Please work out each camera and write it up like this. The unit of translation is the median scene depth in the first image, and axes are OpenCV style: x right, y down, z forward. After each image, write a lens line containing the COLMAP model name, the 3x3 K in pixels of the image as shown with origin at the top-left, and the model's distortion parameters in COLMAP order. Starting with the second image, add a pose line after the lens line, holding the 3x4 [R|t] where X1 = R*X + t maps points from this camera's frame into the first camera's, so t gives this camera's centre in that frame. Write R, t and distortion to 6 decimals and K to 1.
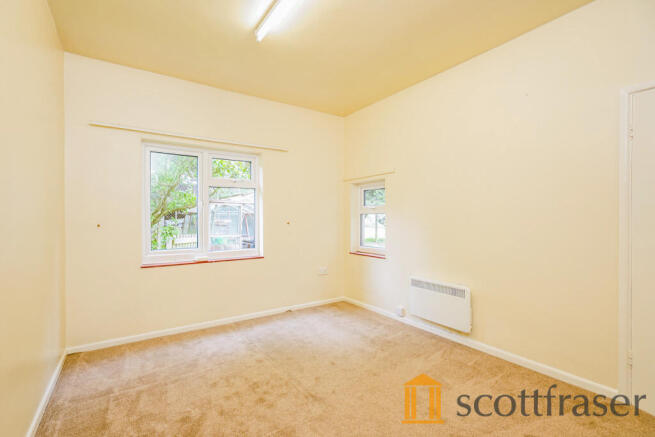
lens RADIAL K [[299.2, 0, 326.5], [0, 299.2, 219.3], [0, 0, 1]] dist [0.005094, 0.000180]
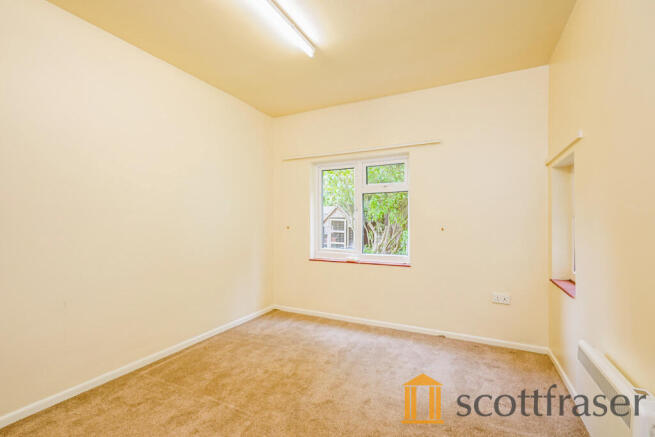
lens RADIAL K [[299.2, 0, 327.5], [0, 299.2, 217.6], [0, 0, 1]] dist [0.005094, 0.000180]
pose [[0.491136, -0.010636, -0.871018, 0.590118], [-0.009394, 0.999803, -0.017506, -0.001877], [0.871032, 0.016780, 0.490939, 0.430381]]
